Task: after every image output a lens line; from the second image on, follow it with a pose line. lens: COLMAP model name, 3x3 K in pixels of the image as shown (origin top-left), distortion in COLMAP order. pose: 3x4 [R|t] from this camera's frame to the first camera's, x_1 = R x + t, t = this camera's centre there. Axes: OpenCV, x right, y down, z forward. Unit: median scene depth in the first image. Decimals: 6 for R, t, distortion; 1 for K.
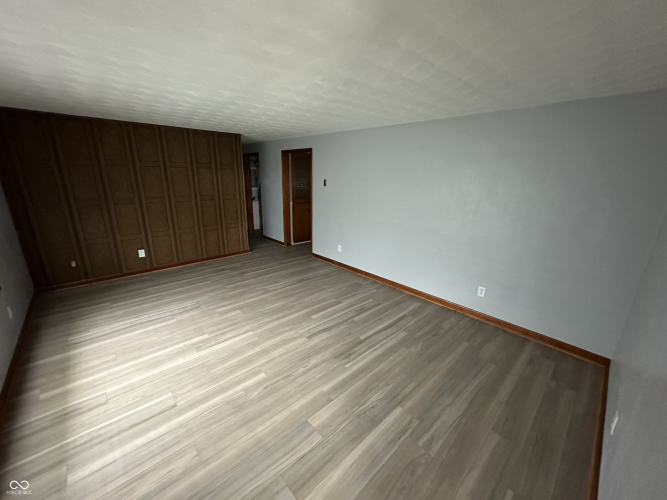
lens RADIAL K [[267.0, 0, 337.4], [0, 267.0, 250.7], [0, 0, 1]] dist [0.017487, 0.000373]
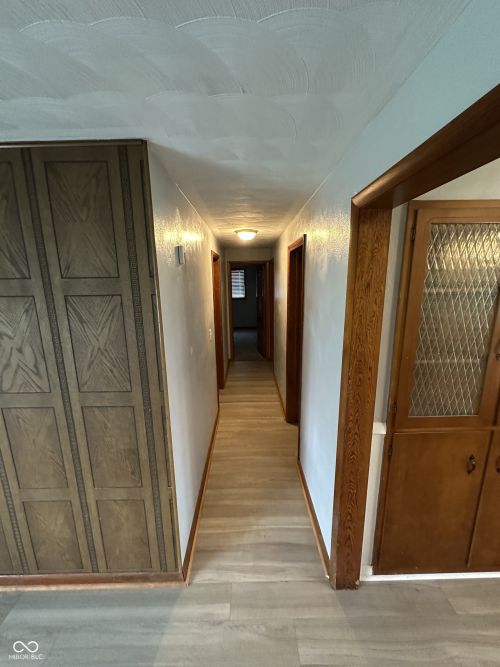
lens RADIAL K [[267.0, 0, 248.0], [0, 267.0, 336.4], [0, 0, 1]] dist [0.017487, 0.000373]
pose [[0.729582, 0.120976, -0.673109, -0.109095], [-0.167587, 0.985847, -0.004465, -0.237531], [0.663042, 0.116062, 0.739530, 0.742562]]
